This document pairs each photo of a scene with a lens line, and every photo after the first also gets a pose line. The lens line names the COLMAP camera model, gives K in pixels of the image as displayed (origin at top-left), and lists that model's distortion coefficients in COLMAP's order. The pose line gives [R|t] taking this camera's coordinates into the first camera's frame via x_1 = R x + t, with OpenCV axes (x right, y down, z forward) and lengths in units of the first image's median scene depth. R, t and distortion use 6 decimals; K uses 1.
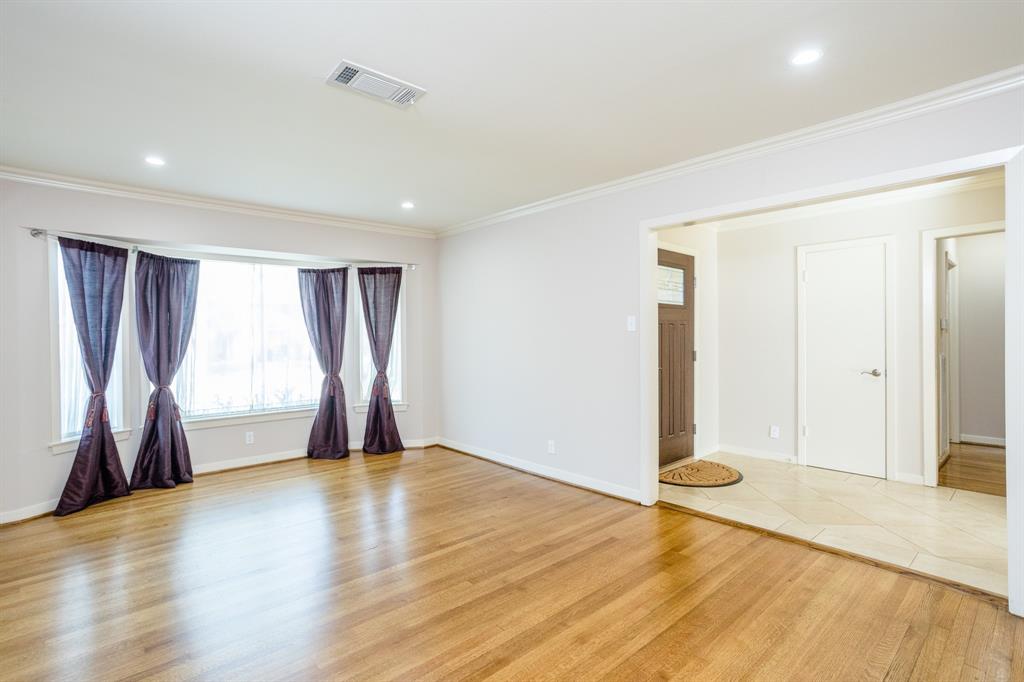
lens RADIAL K [[495.3, 0, 499.5], [0, 495.3, 337.3], [0, 0, 1]] dist [-0.046236, 0.032517]
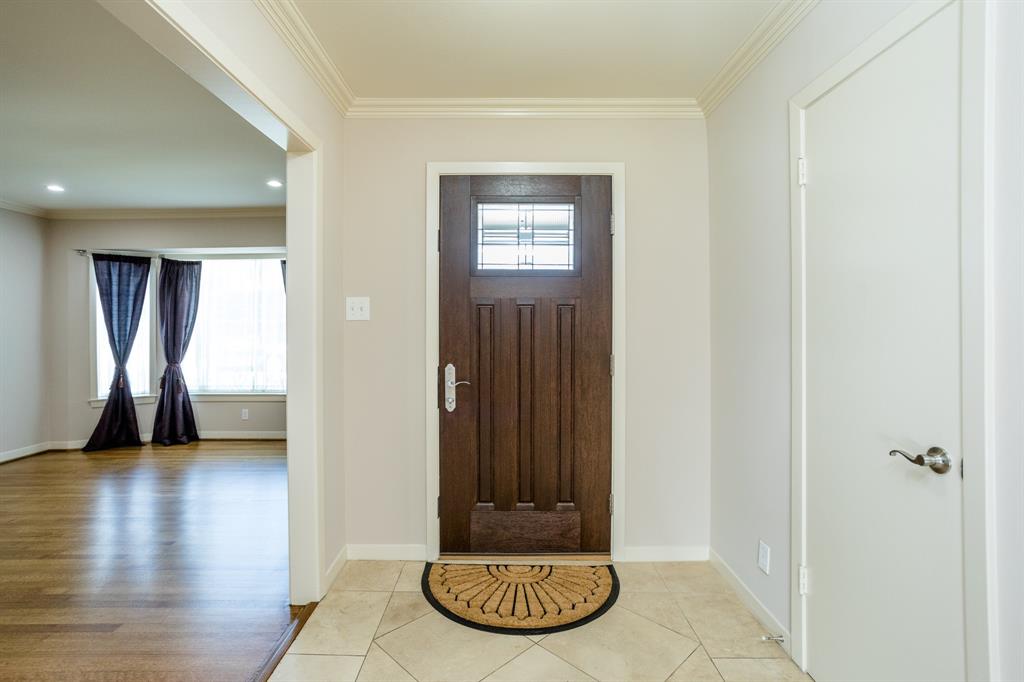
lens RADIAL K [[498.4, 0, 510.8], [0, 498.4, 326.5], [0, 0, 1]] dist [-0.068968, 0.032079]
pose [[0.757027, 0.006721, -0.653349, 0.752881], [-0.003665, 0.999975, 0.006040, -0.006556], [0.653373, -0.002178, 0.757033, 0.602582]]
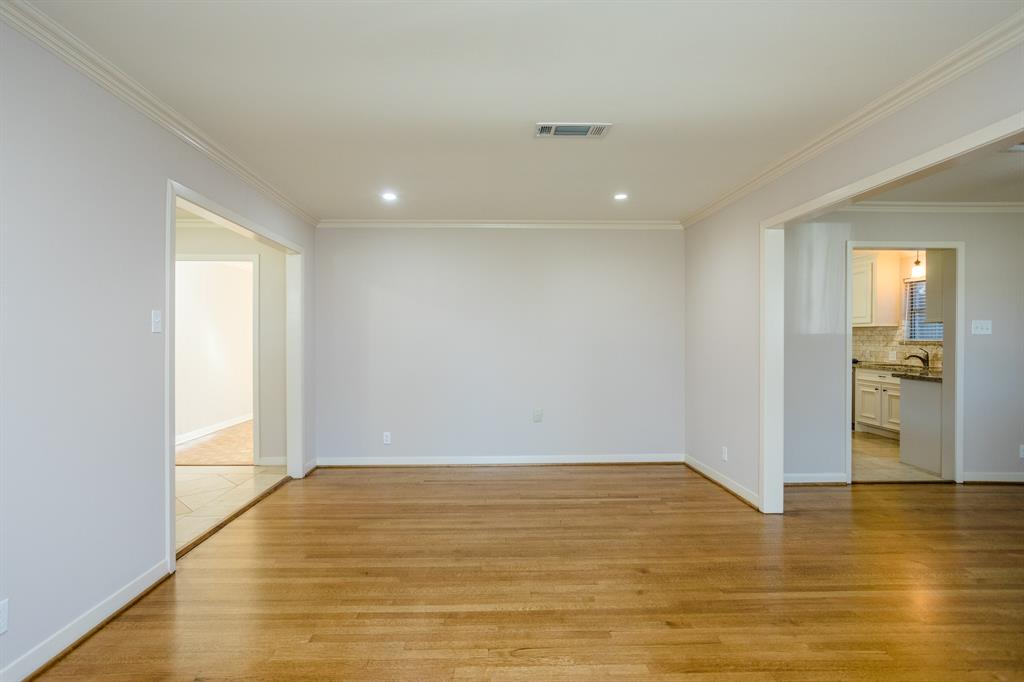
lens RADIAL K [[495.3, 0, 499.5], [0, 495.3, 337.3], [0, 0, 1]] dist [-0.046236, 0.032517]
pose [[-0.765574, 0.009757, 0.643274, -0.453529], [0.008212, 0.999952, -0.005394, 0.002345], [-0.643296, 0.001153, -0.765617, 1.042464]]
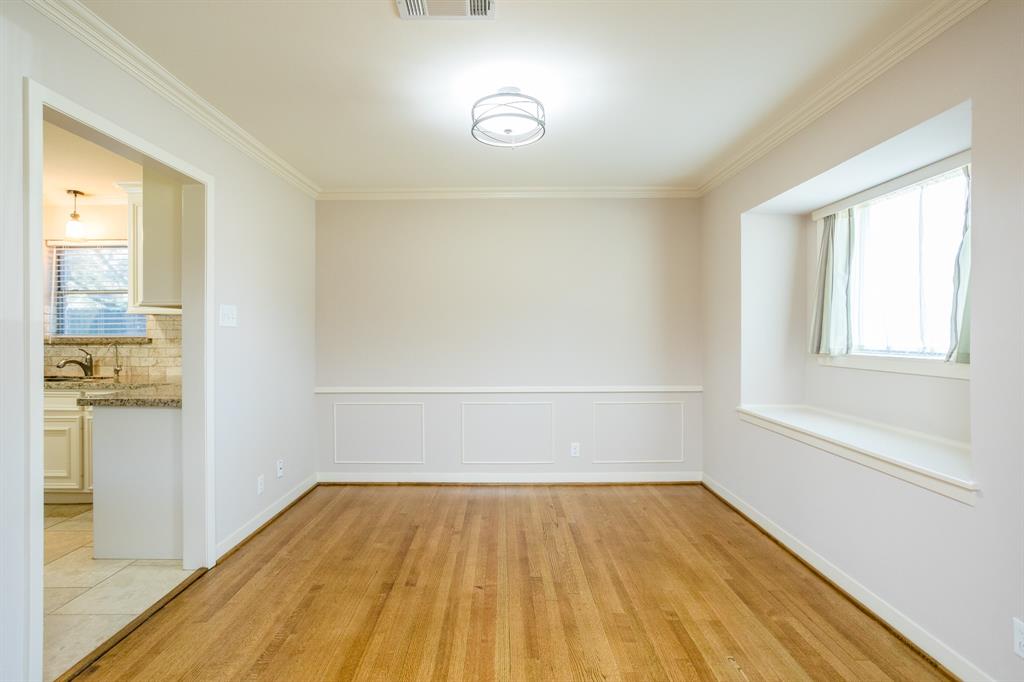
lens RADIAL K [[495.3, 0, 499.5], [0, 495.3, 337.3], [0, 0, 1]] dist [-0.046236, 0.032517]
pose [[-0.665768, 0.016646, -0.745973, -0.316944], [0.007444, 0.999850, 0.015667, 0.006190], [0.746122, 0.004878, -0.665792, 0.364236]]
